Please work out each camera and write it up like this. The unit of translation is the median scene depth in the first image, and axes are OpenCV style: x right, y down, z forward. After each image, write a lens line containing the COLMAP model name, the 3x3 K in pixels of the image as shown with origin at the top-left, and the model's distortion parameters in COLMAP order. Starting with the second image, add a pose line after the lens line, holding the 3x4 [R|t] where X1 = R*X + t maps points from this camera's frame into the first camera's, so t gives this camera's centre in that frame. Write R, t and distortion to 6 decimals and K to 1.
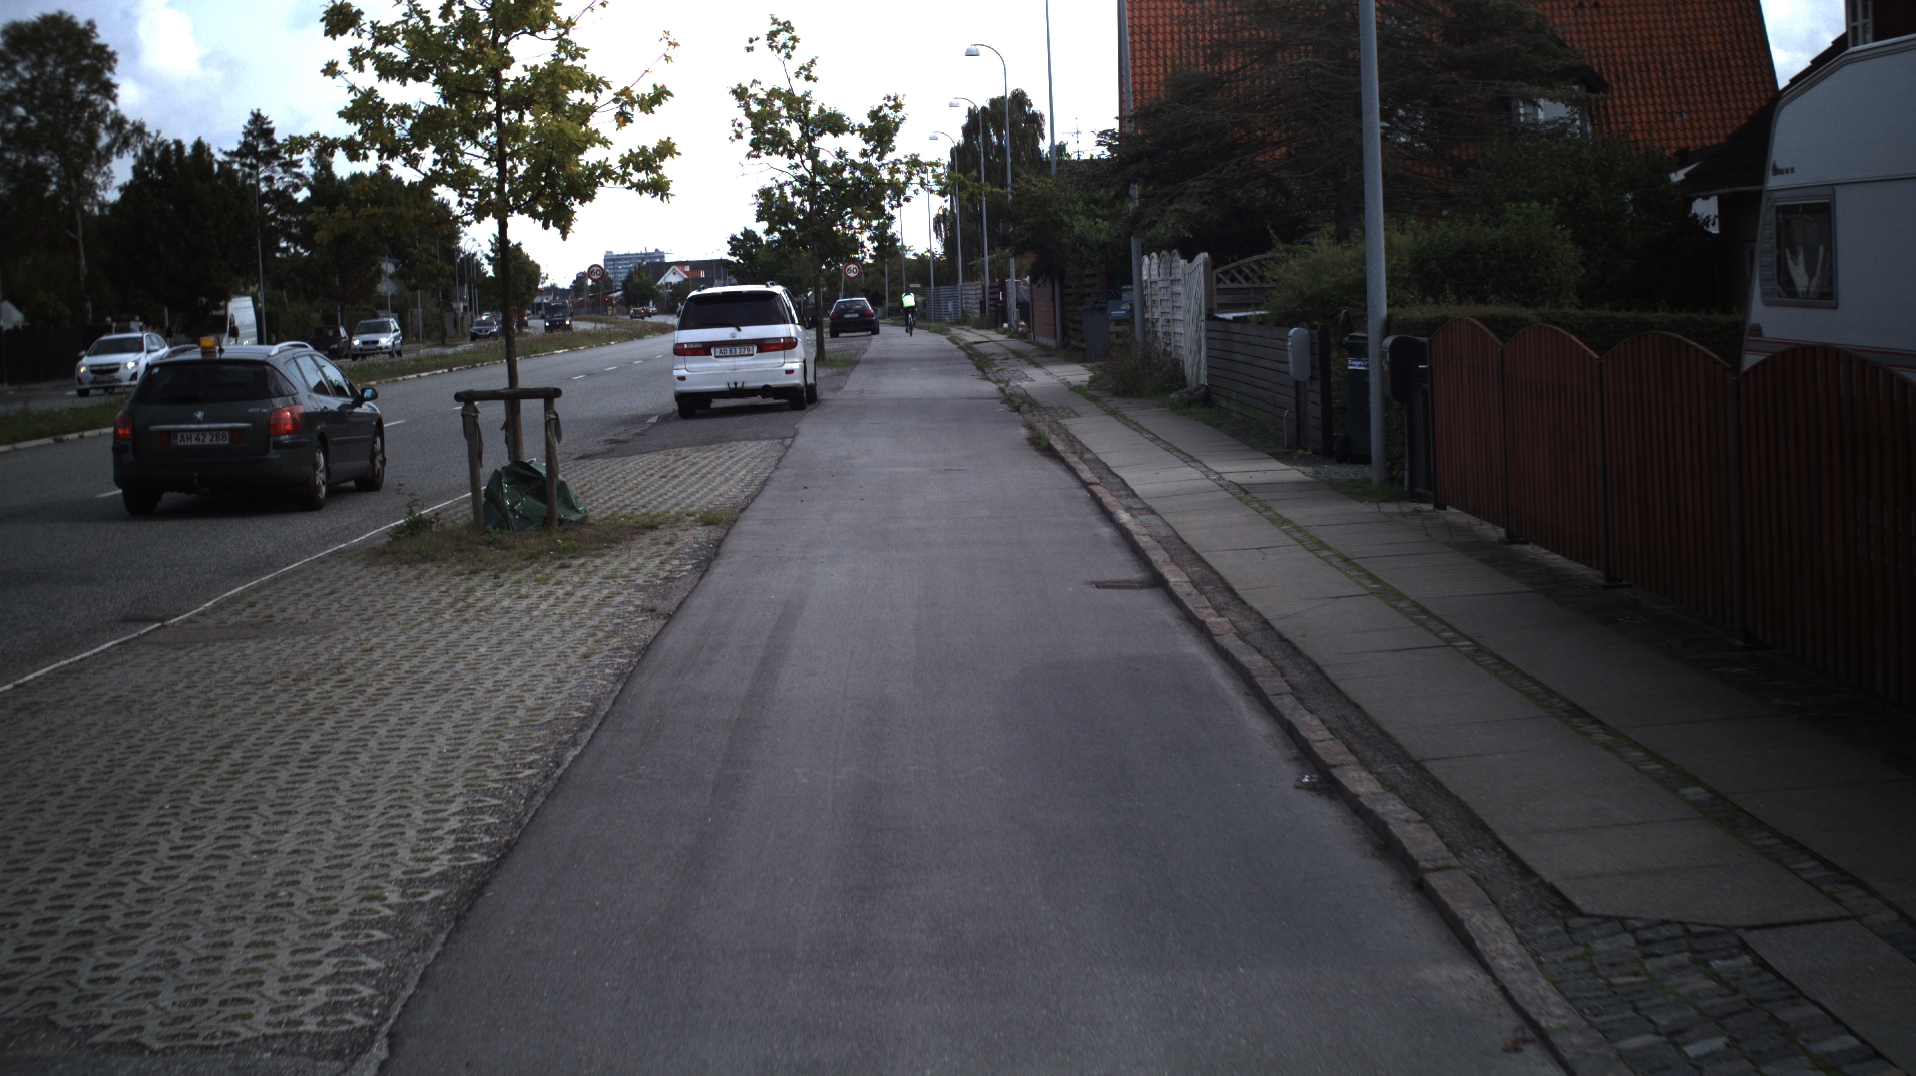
lens RADIAL K [[3381.3, 0, 958.0], [0, 3381.3, 538.0], [0, 0, 1]] dist [-0.277042, 0.277029]
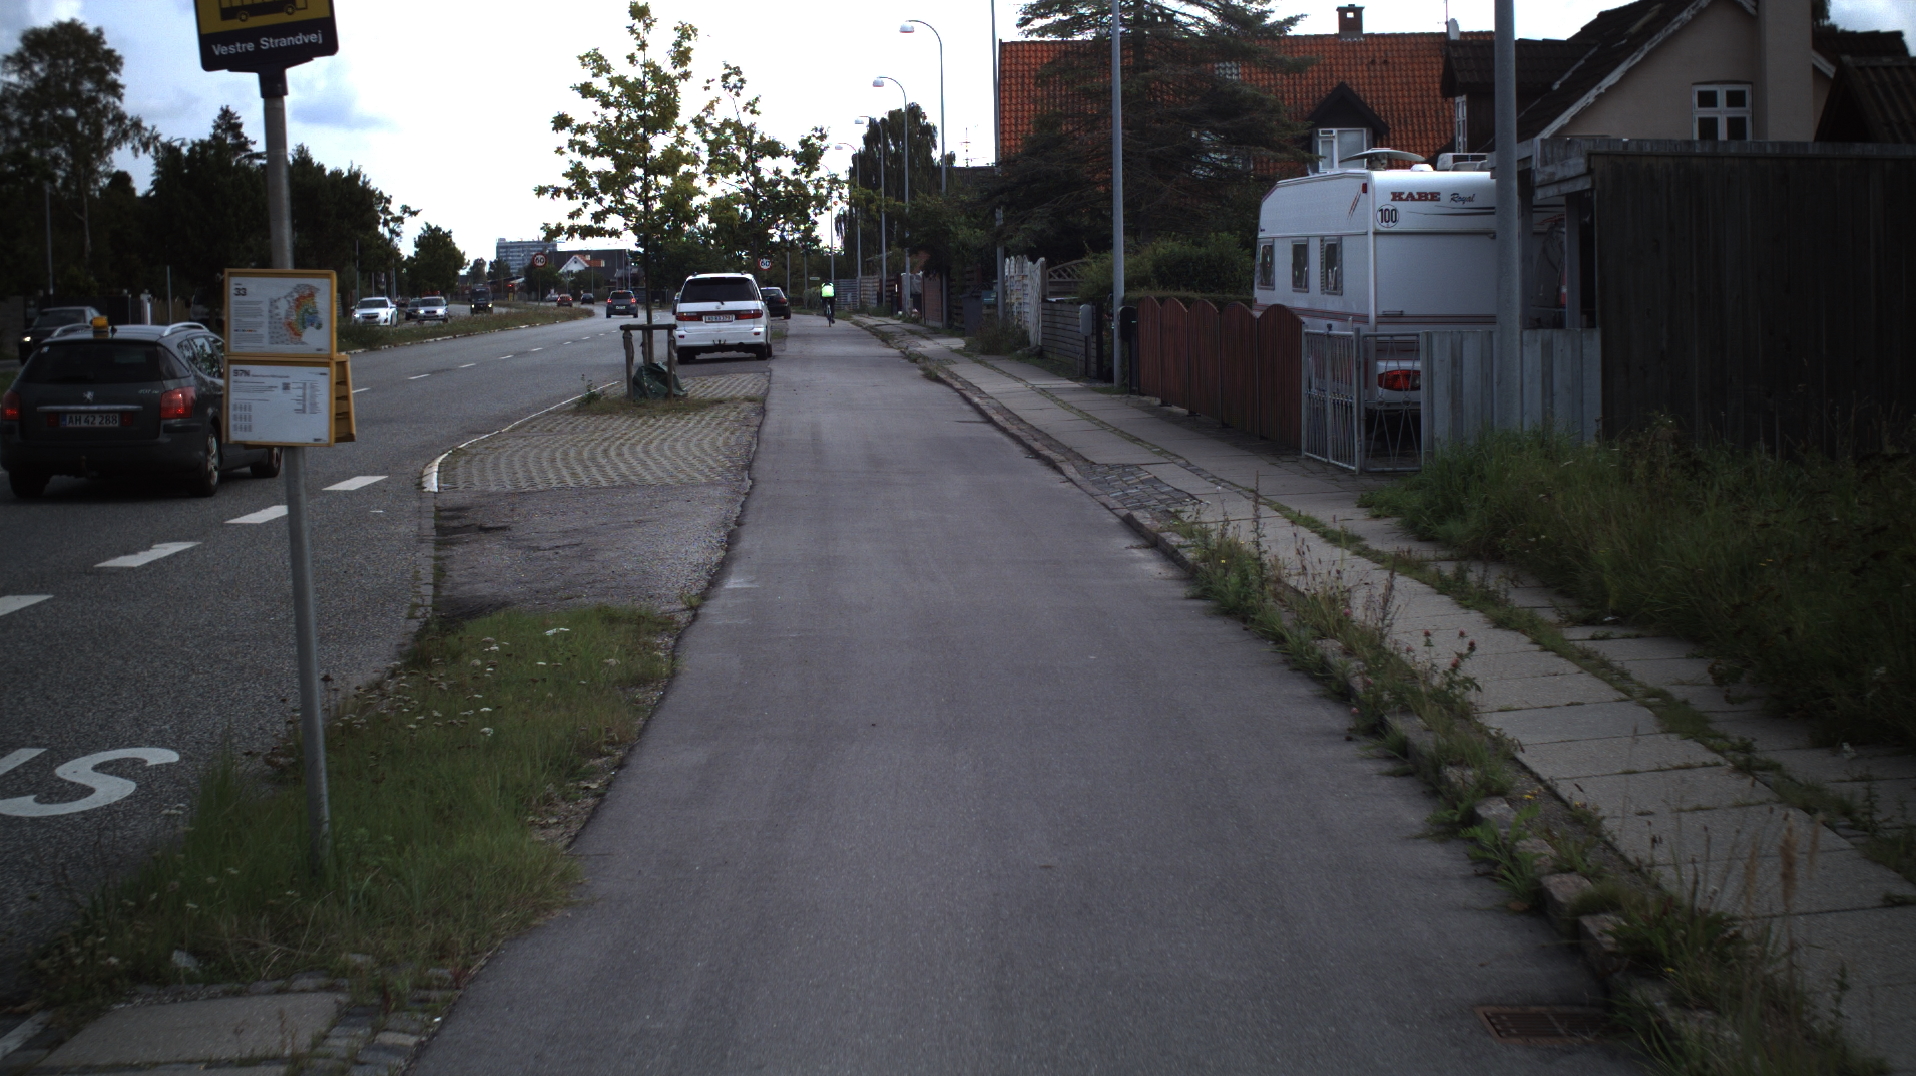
lens RADIAL K [[3381.3, 0, 958.0], [0, 3381.3, 538.0], [0, 0, 1]] dist [-0.277042, 0.277029]
pose [[0.999194, 0.020332, 0.034602, -0.011848], [-0.020375, 0.999792, 0.000863, 0.033749], [-0.034577, -0.001567, 0.999401, -0.426720]]
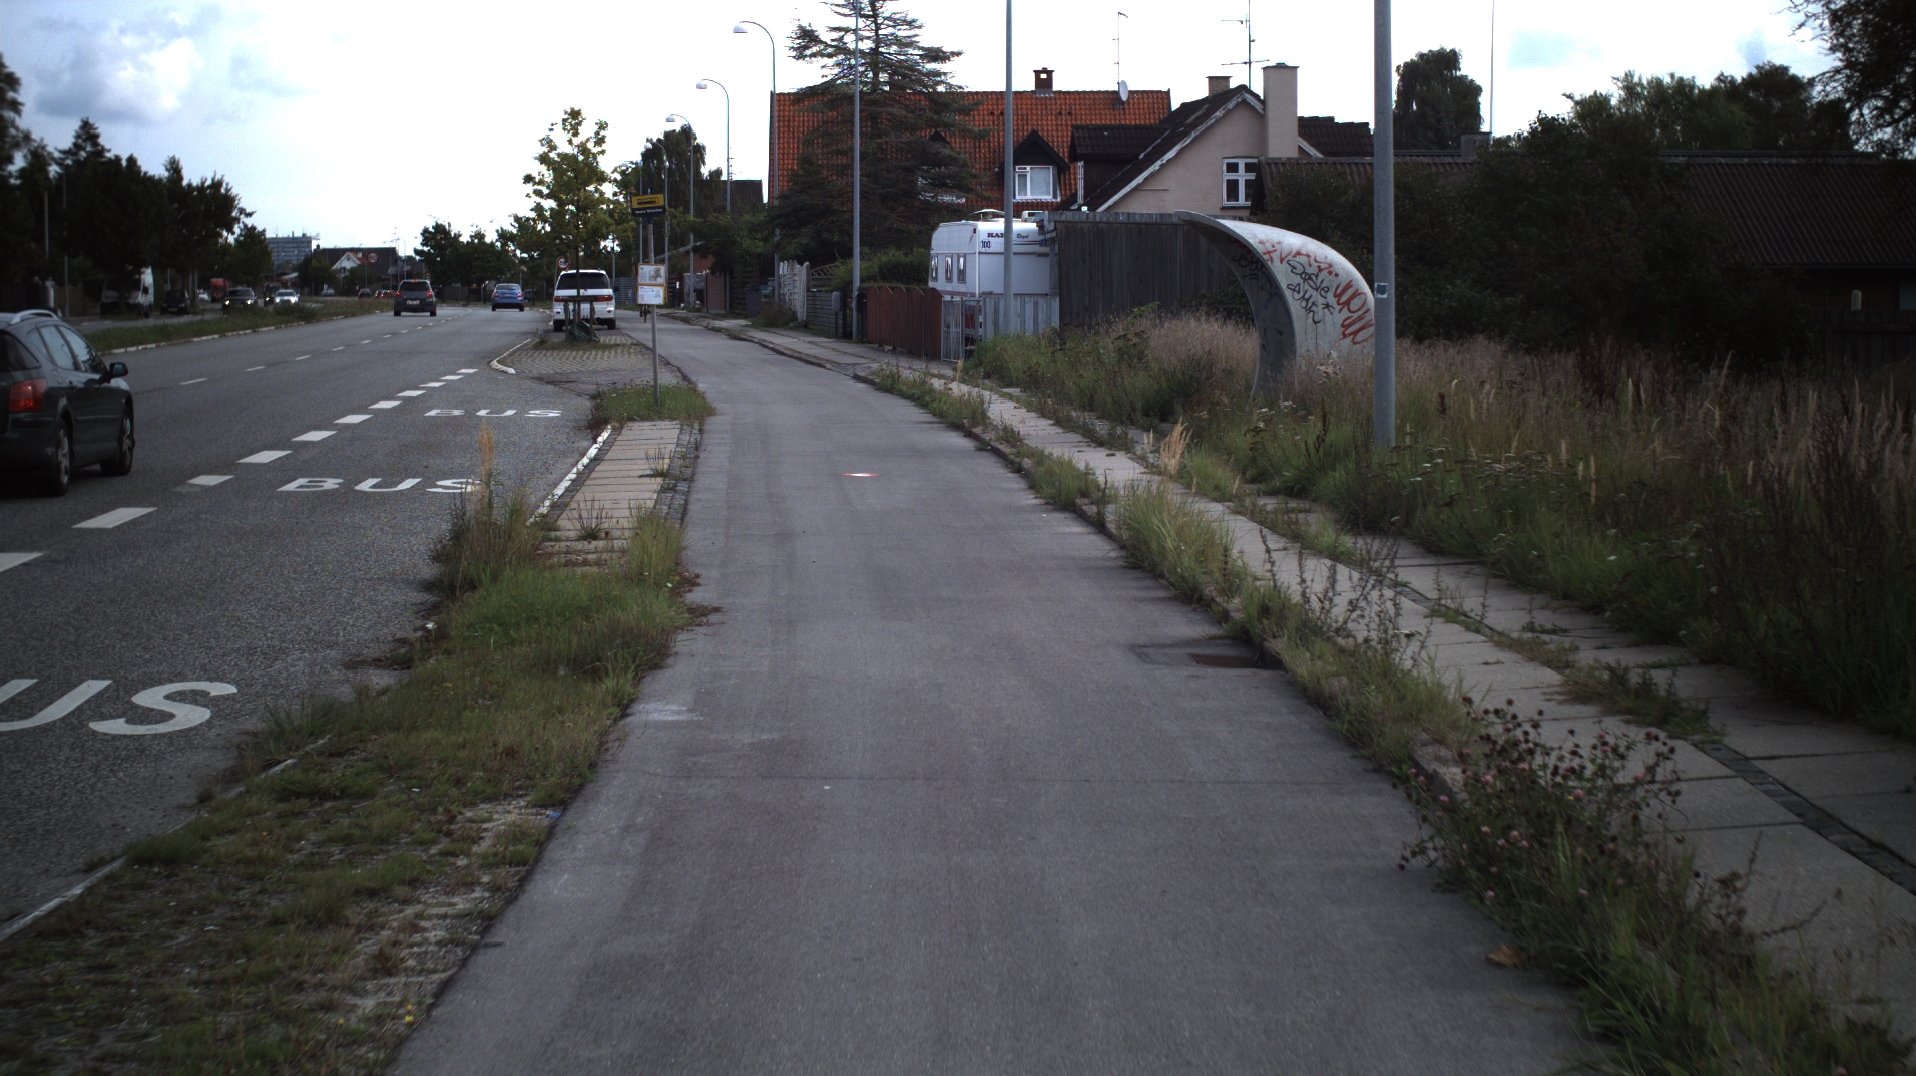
lens RADIAL K [[3381.3, 0, 958.0], [0, 3381.3, 538.0], [0, 0, 1]] dist [-0.277042, 0.277029]
pose [[0.993485, 0.030681, 0.109759, -0.058388], [-0.030634, 0.999528, -0.002113, 0.086157], [-0.109772, -0.001263, 0.993956, -1.065603]]
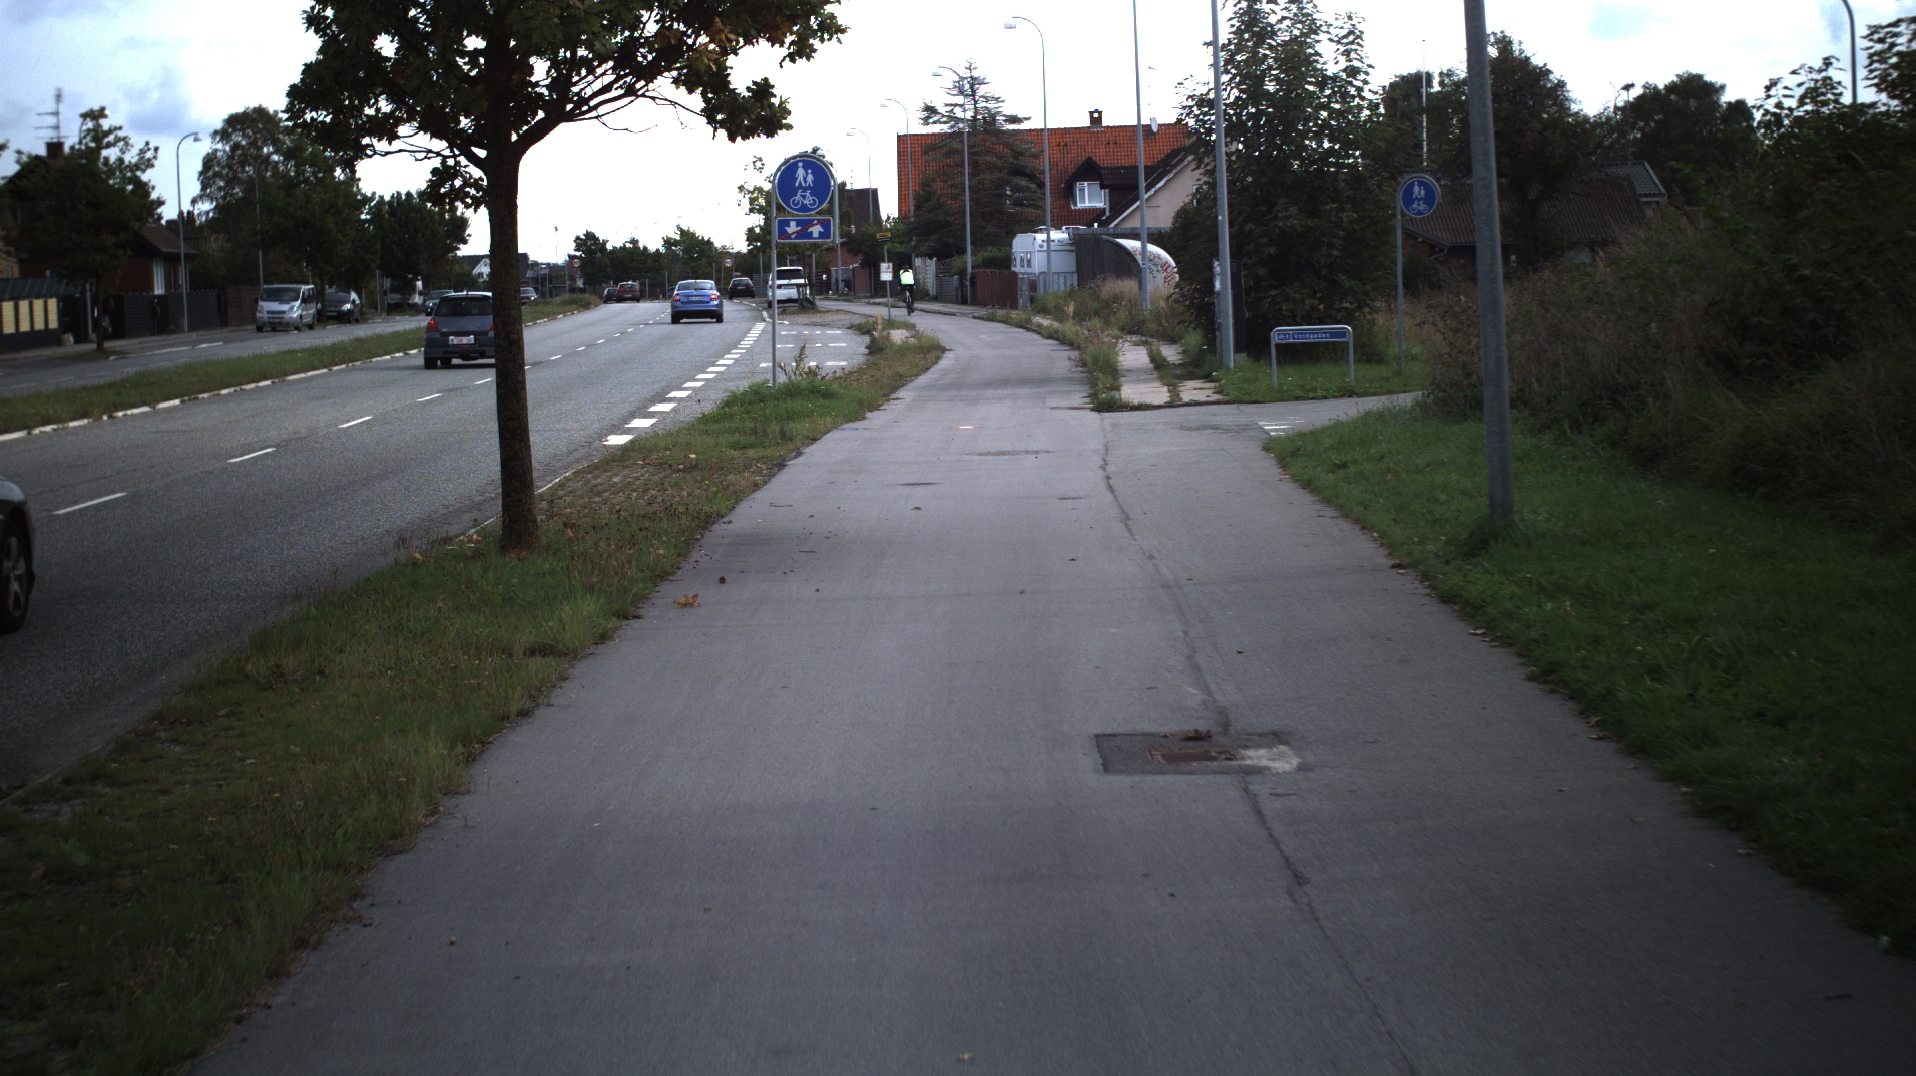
lens RADIAL K [[3381.3, 0, 958.0], [0, 3381.3, 538.0], [0, 0, 1]] dist [-0.277042, 0.277029]
pose [[0.996864, 0.000631, 0.079137, -0.153978], [-0.000769, 0.999998, 0.001713, 0.170681], [-0.079136, -0.001768, 0.996862, -2.127692]]
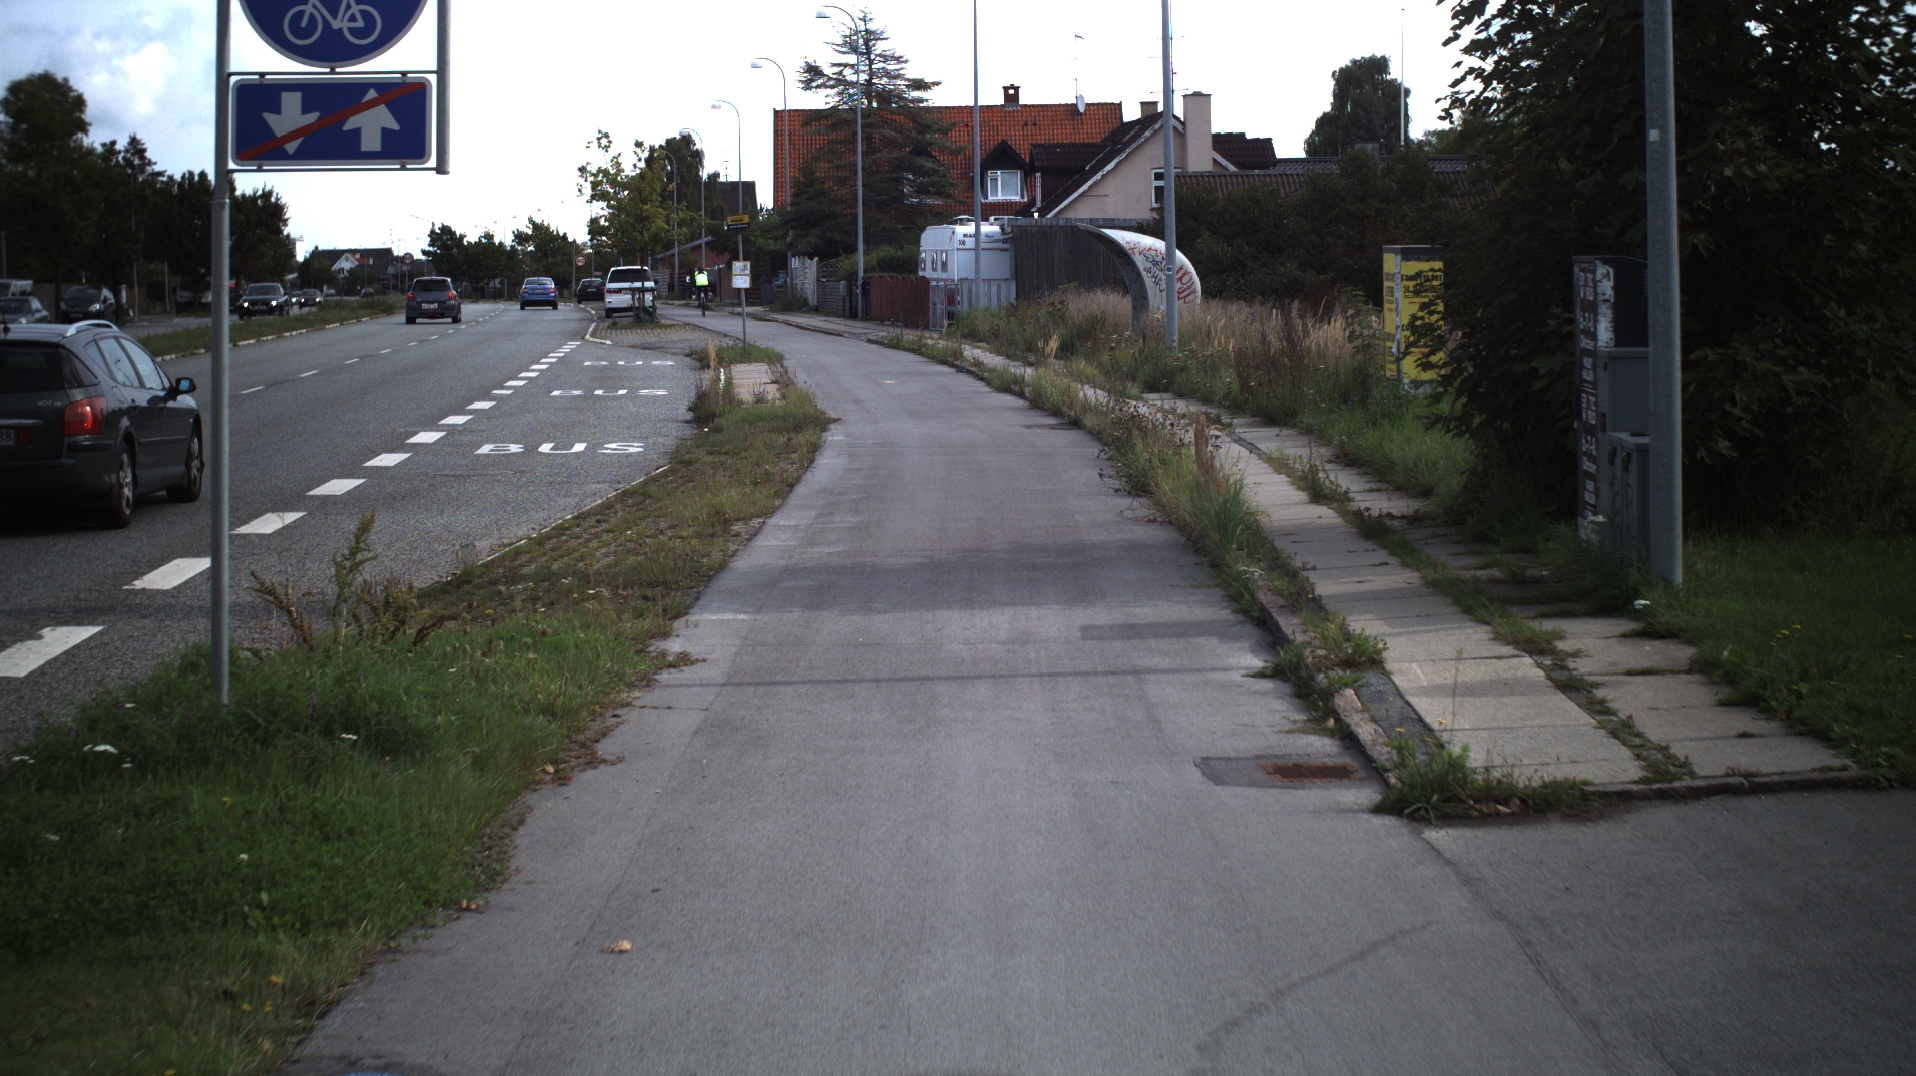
lens RADIAL K [[3381.3, 0, 958.0], [0, 3381.3, 538.0], [0, 0, 1]] dist [-0.277042, 0.277029]
pose [[0.993271, 0.015369, 0.114793, -0.106408], [-0.015499, 0.999880, 0.000241, 0.120770], [-0.114775, -0.002018, 0.993389, -1.489576]]
